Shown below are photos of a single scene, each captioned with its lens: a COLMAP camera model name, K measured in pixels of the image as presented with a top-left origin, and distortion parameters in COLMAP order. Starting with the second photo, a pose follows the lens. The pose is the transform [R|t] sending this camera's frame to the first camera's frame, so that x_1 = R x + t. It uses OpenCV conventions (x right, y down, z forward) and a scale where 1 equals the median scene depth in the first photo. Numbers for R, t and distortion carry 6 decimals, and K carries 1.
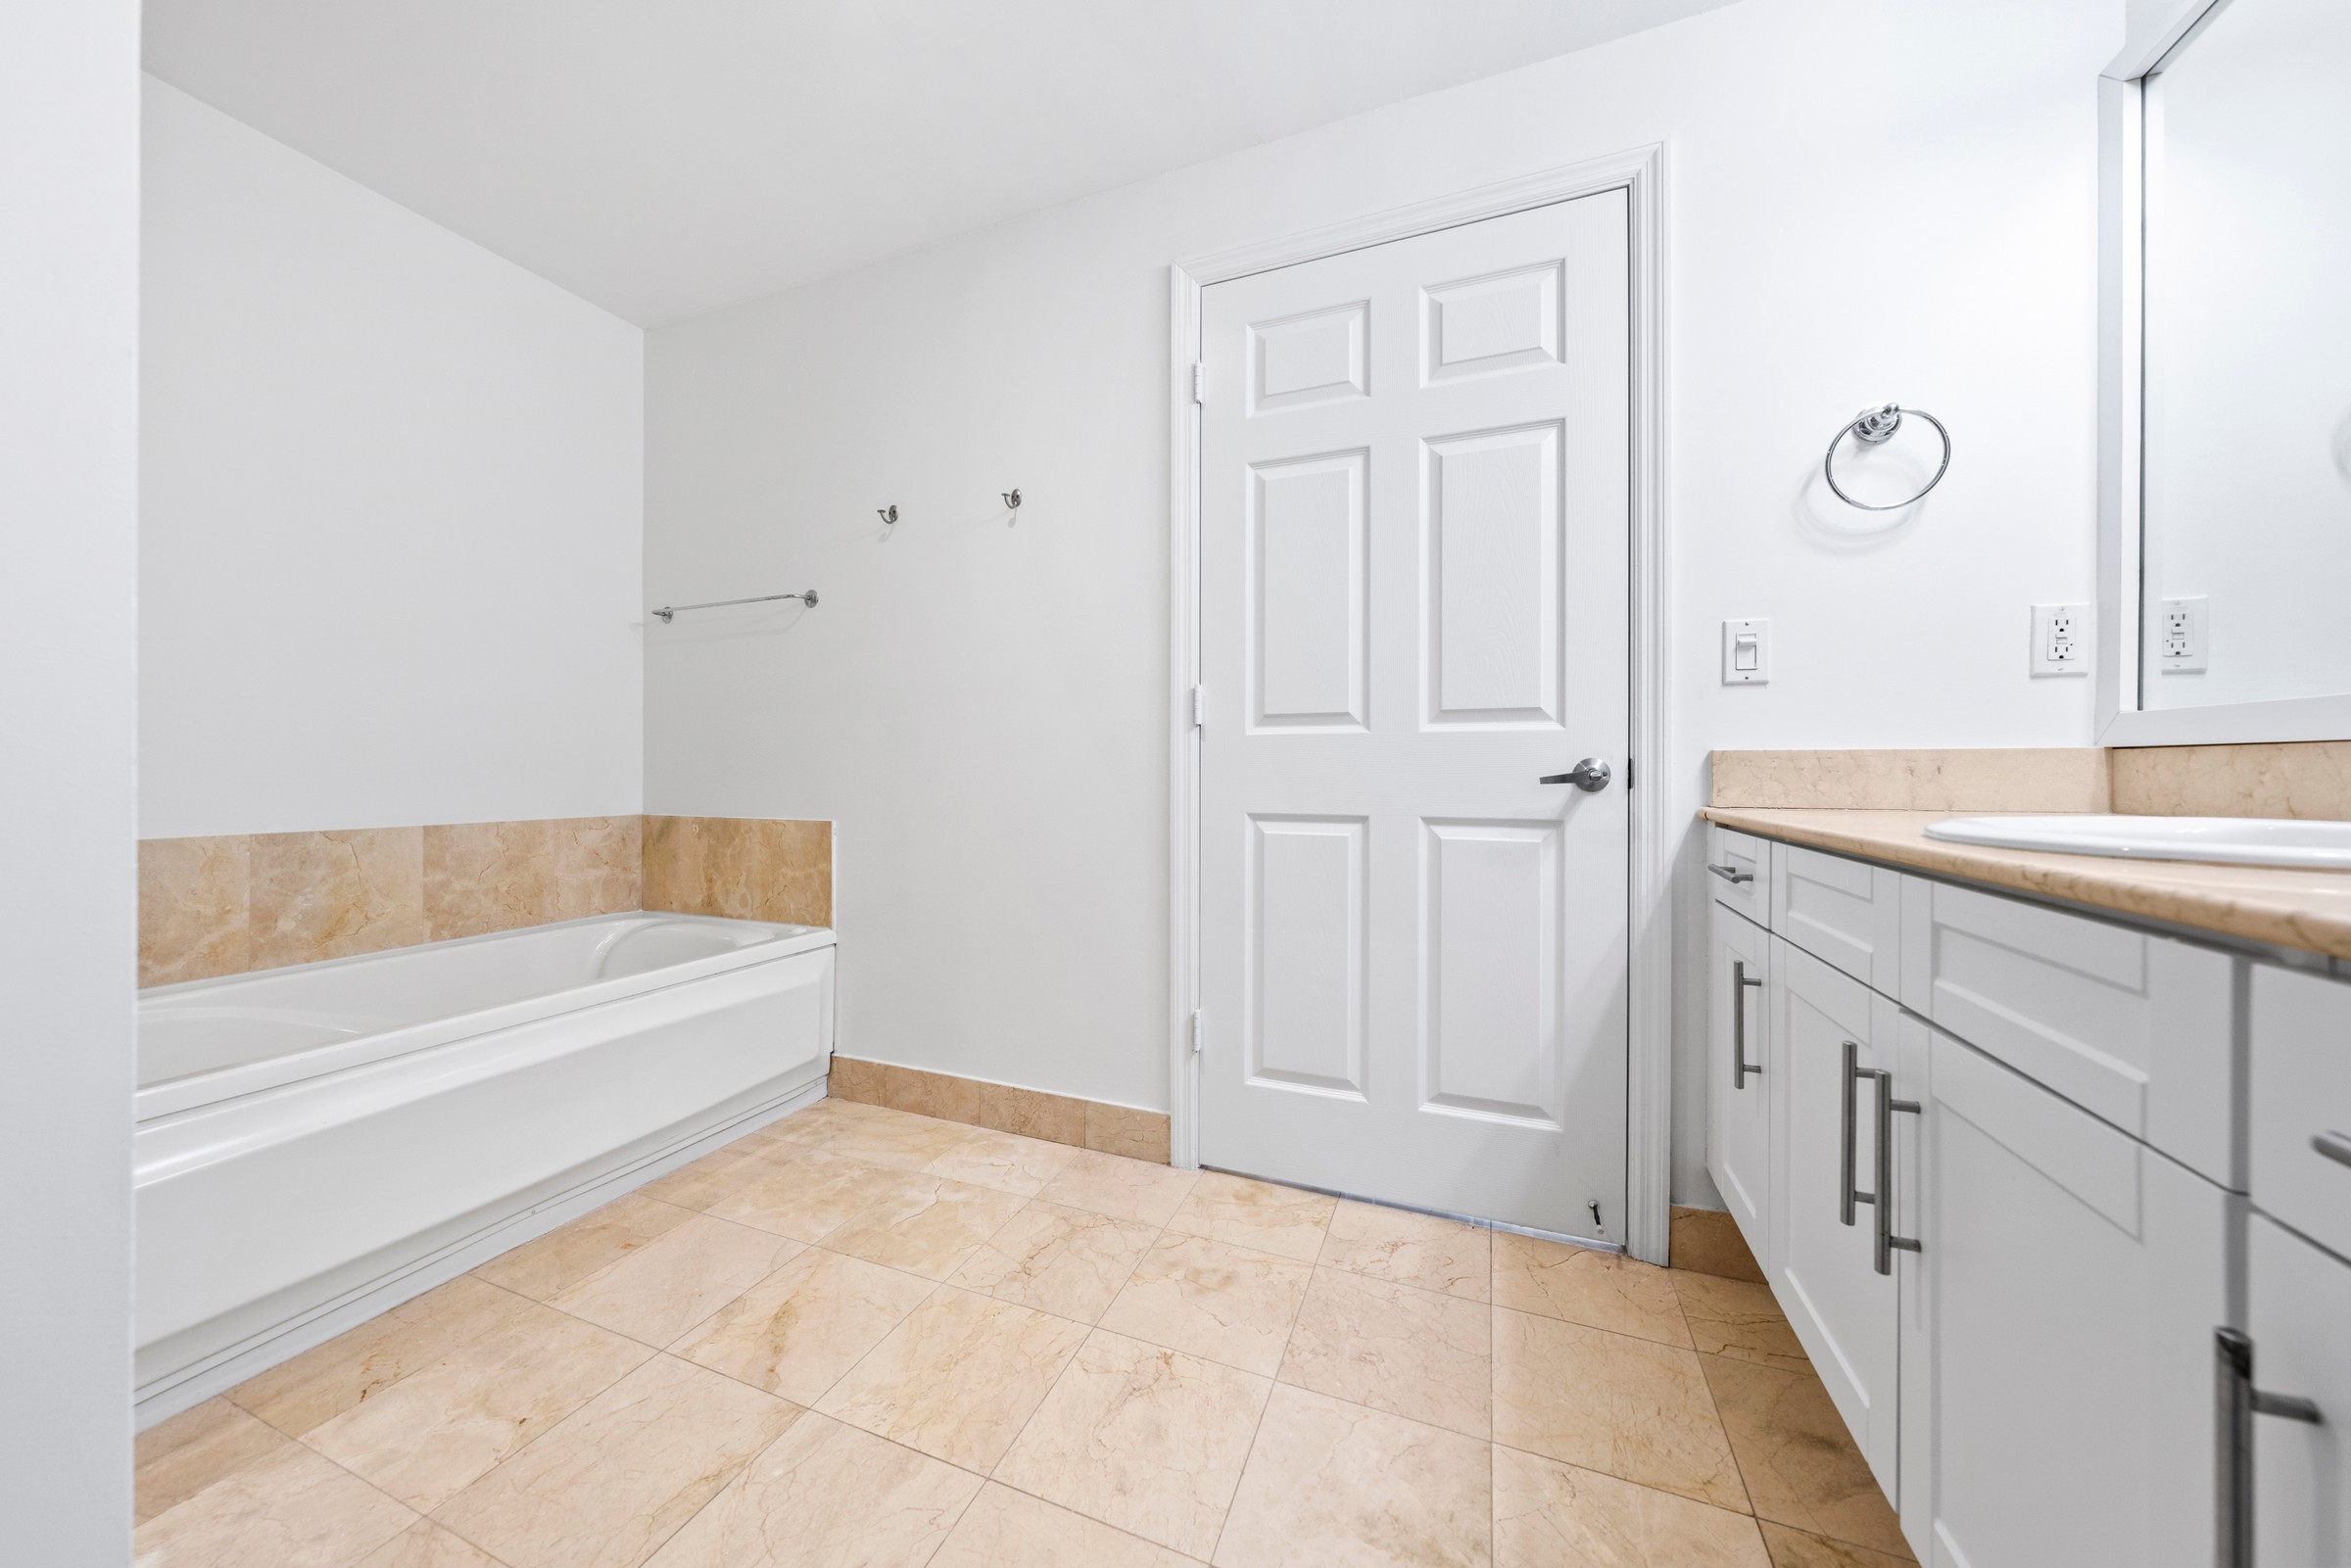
lens RADIAL K [[809.7, 0, 1176.8], [0, 809.7, 754.3], [0, 0, 1]] dist [-0.001751, -0.000118]
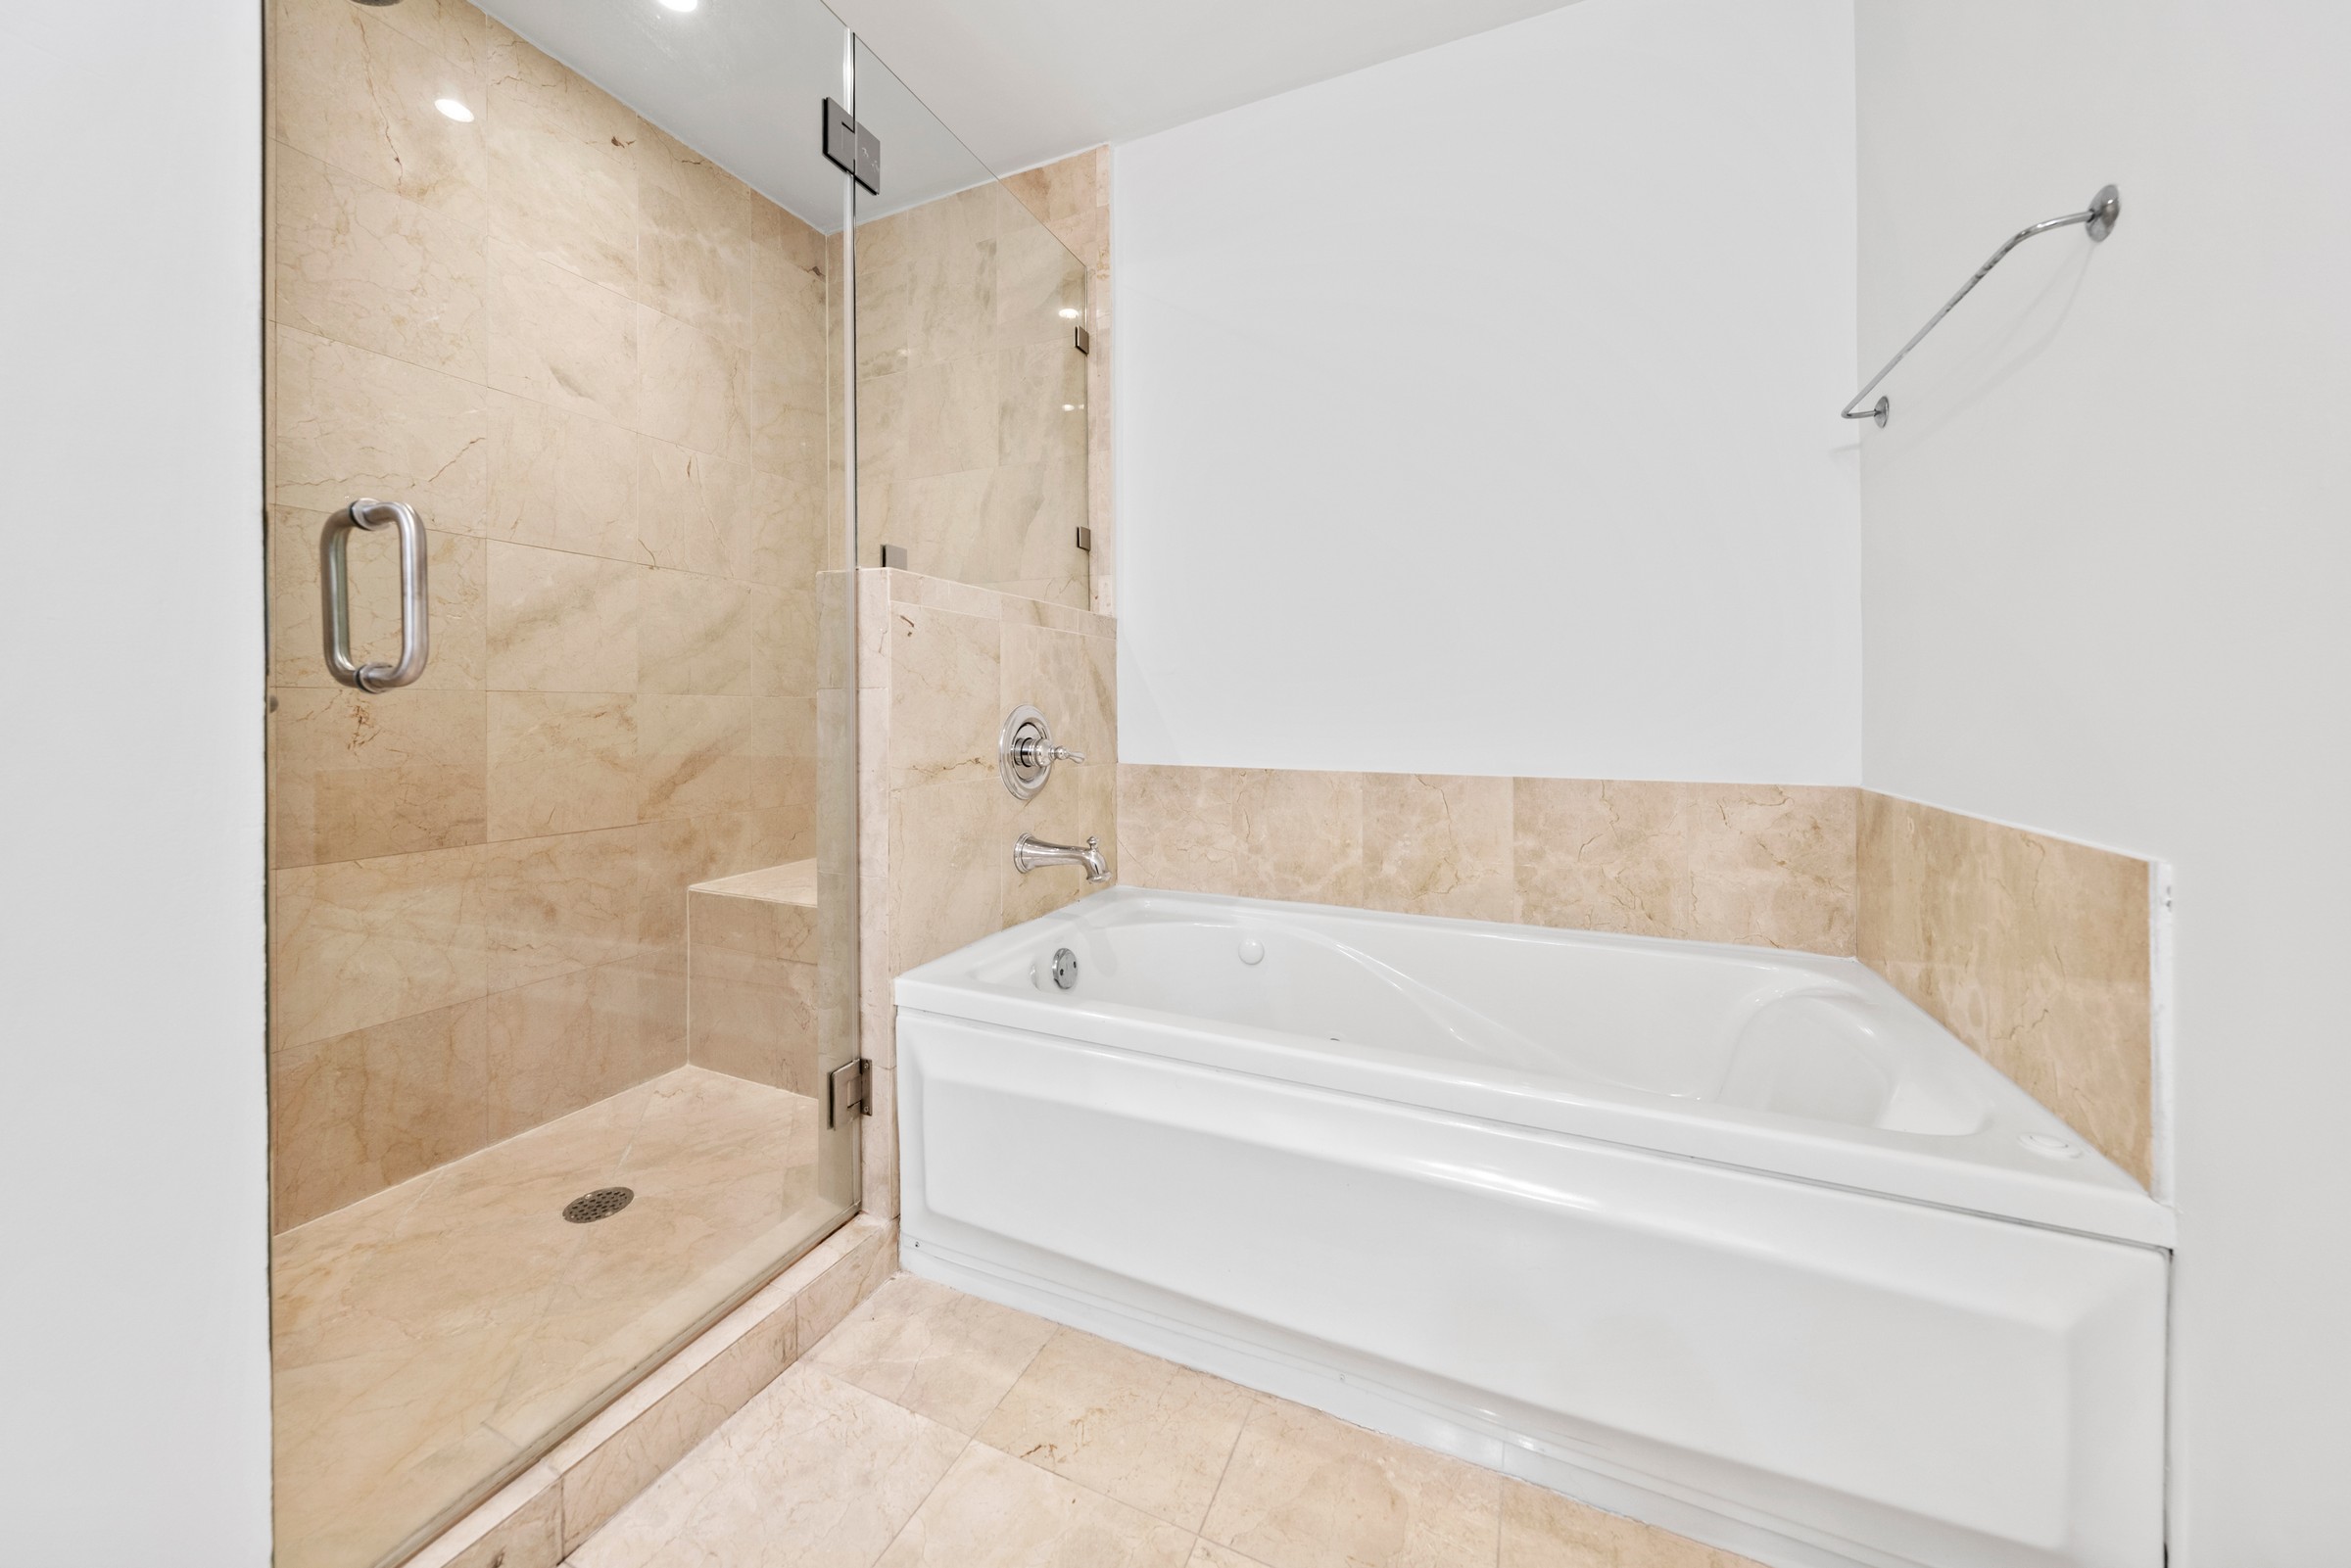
lens RADIAL K [[815.4, 0, 1175.6], [0, 815.4, 734.6], [0, 0, 1]] dist [-0.000054, -0.006781]
pose [[-0.036325, 0.023258, -0.999069, -0.105909], [0.017008, 0.999599, 0.022652, 0.021146], [0.999195, -0.016169, -0.036706, 0.641084]]
